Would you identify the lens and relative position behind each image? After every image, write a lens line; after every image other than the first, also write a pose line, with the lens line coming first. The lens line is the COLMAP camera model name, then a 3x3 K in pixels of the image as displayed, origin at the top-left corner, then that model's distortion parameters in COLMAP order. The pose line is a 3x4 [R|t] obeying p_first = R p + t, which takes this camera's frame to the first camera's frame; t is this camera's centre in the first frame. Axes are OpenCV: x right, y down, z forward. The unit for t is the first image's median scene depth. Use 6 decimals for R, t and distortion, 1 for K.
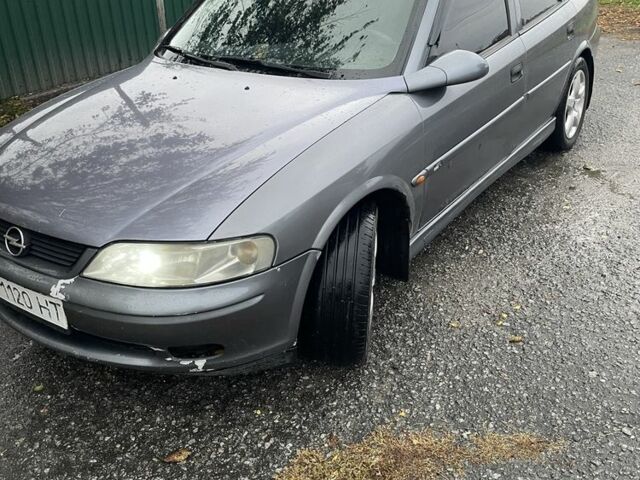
lens RADIAL K [[598.8, 0, 323.2], [0, 598.8, 241.6], [0, 0, 1]] dist [0.178433, -0.361241]
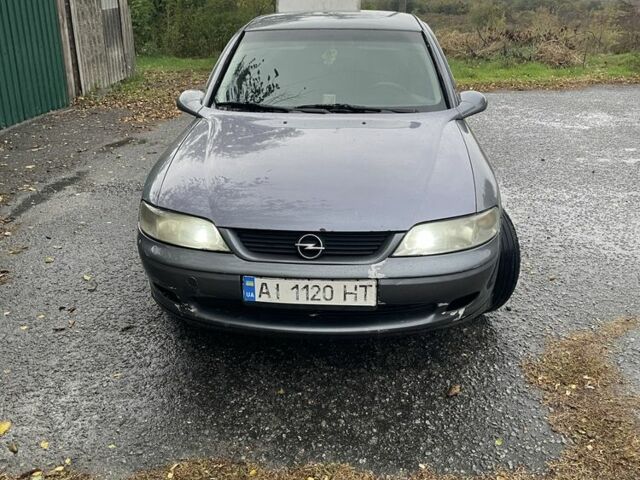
lens RADIAL K [[598.8, 0, 323.2], [0, 598.8, 241.6], [0, 0, 1]] dist [0.178433, -0.361241]
pose [[0.861591, -0.147363, 0.485743, -1.086019], [0.206716, 0.975850, -0.070614, 0.081222], [-0.463606, 0.161251, 0.871245, -0.041150]]
